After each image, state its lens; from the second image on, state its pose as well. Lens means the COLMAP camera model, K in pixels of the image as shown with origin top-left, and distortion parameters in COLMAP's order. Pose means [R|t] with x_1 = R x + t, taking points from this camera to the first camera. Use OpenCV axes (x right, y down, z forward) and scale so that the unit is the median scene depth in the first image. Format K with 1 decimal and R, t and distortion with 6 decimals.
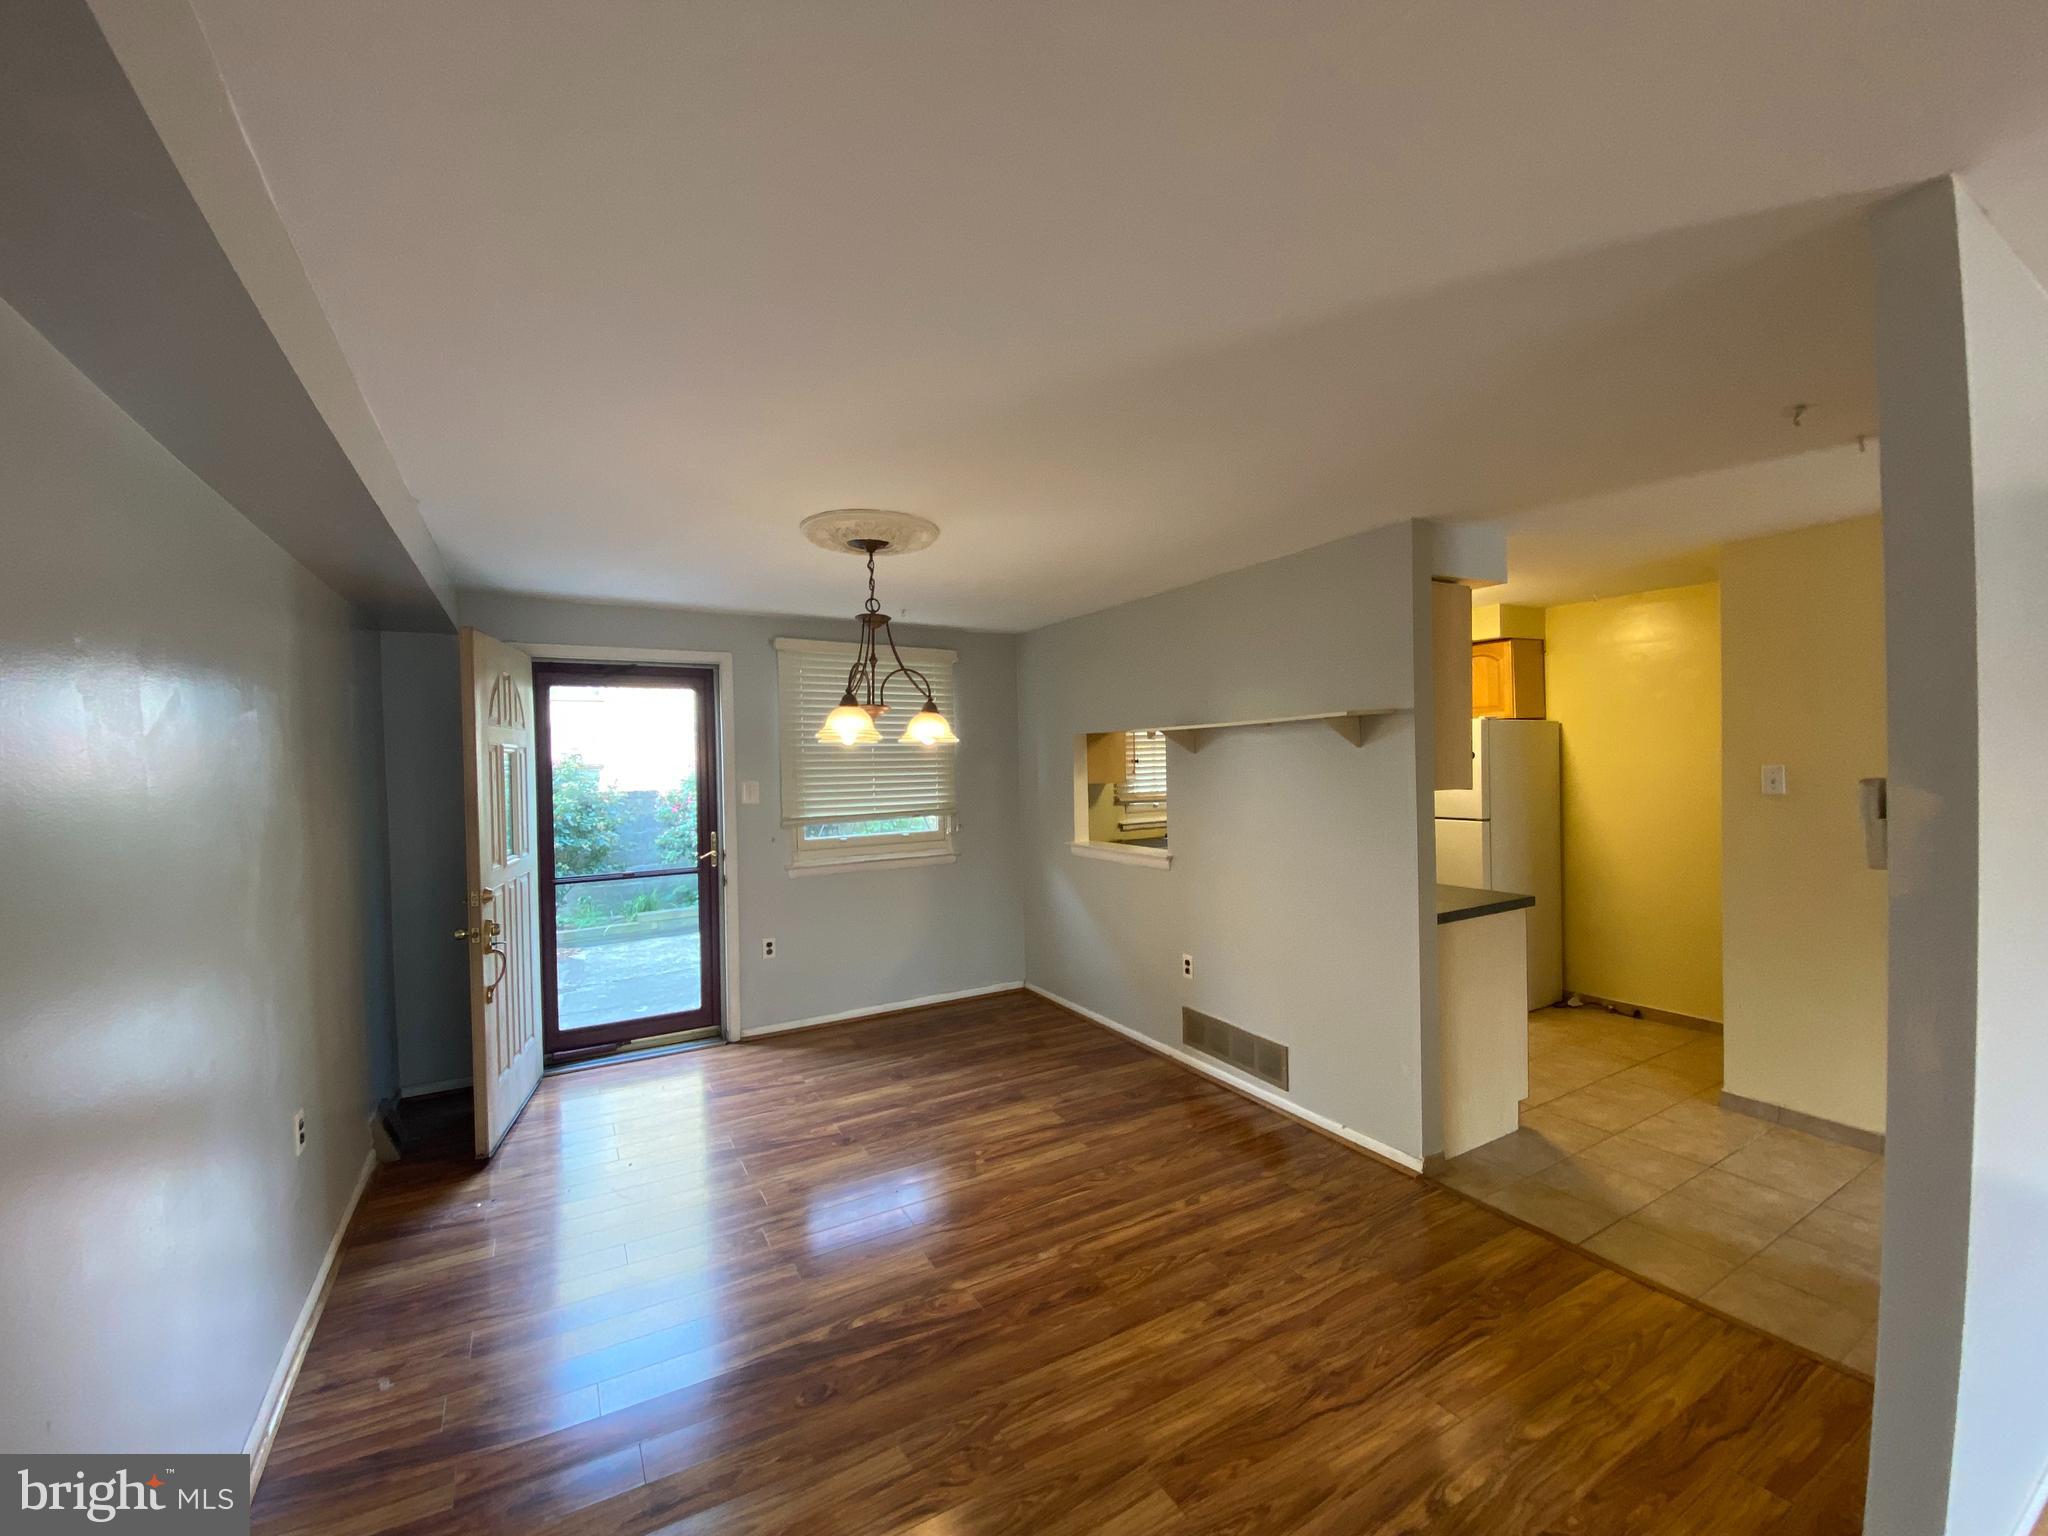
lens RADIAL K [[825.7, 0, 1029.6], [0, 825.7, 764.7], [0, 0, 1]] dist [0.037525, -0.024688]
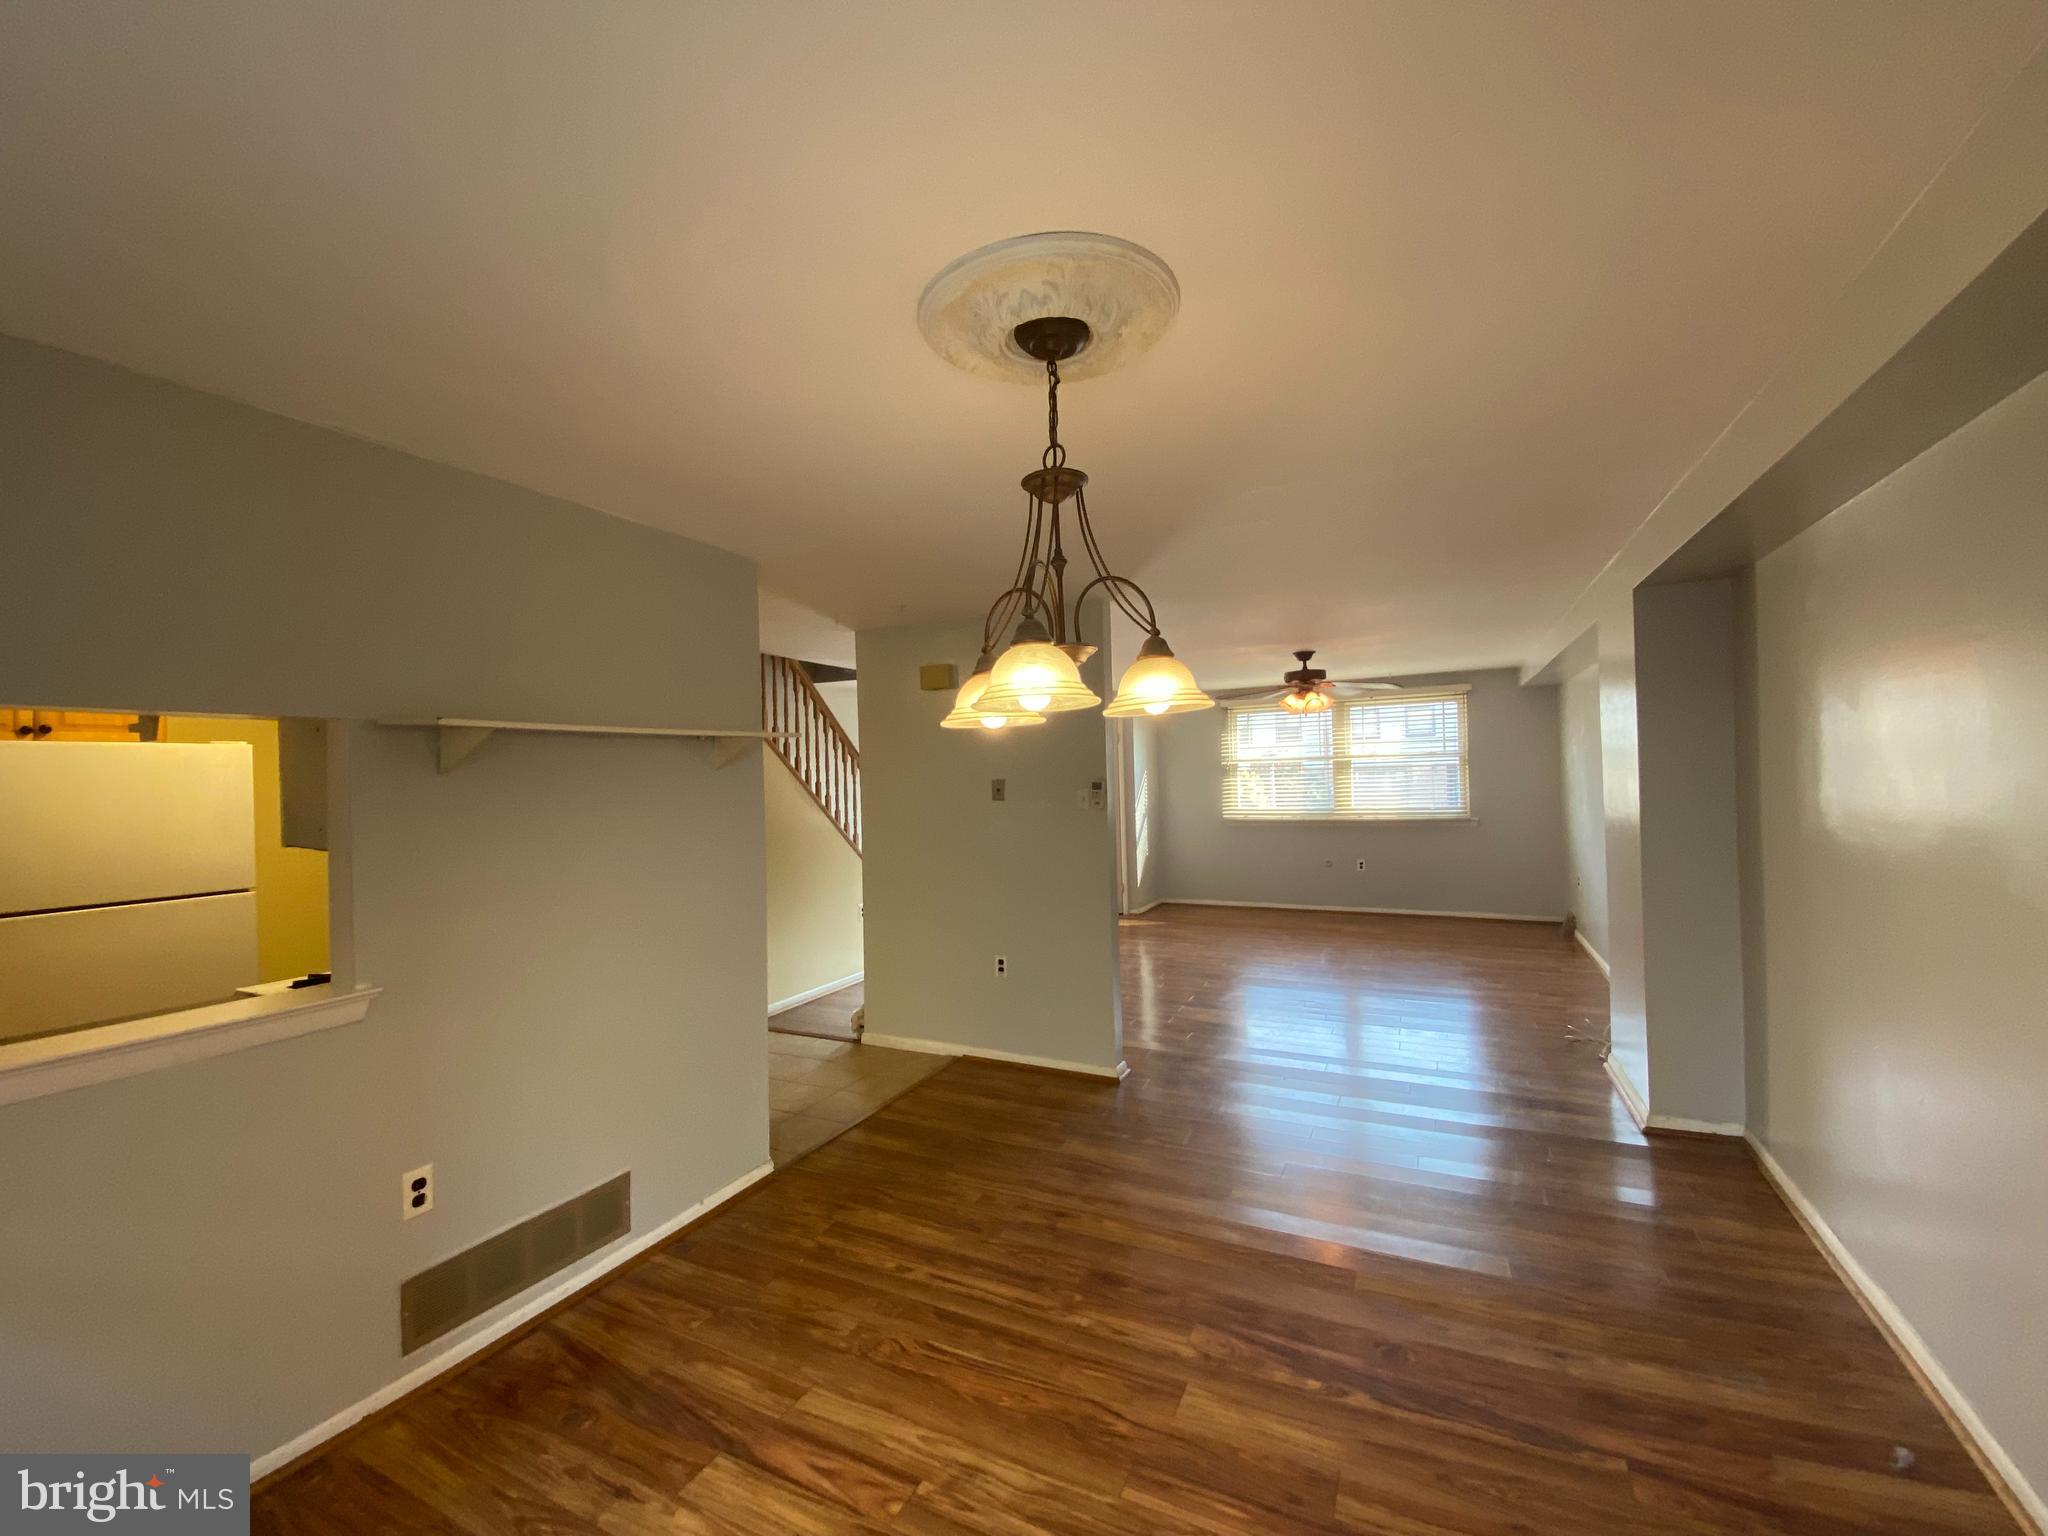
lens RADIAL K [[825.7, 0, 1029.6], [0, 825.7, 764.7], [0, 0, 1]] dist [0.037525, -0.024688]
pose [[-0.542201, 0.045436, 0.839020, -0.658634], [0.048131, 0.998577, -0.022973, 0.018914], [-0.838869, 0.027926, -0.543616, 1.388219]]
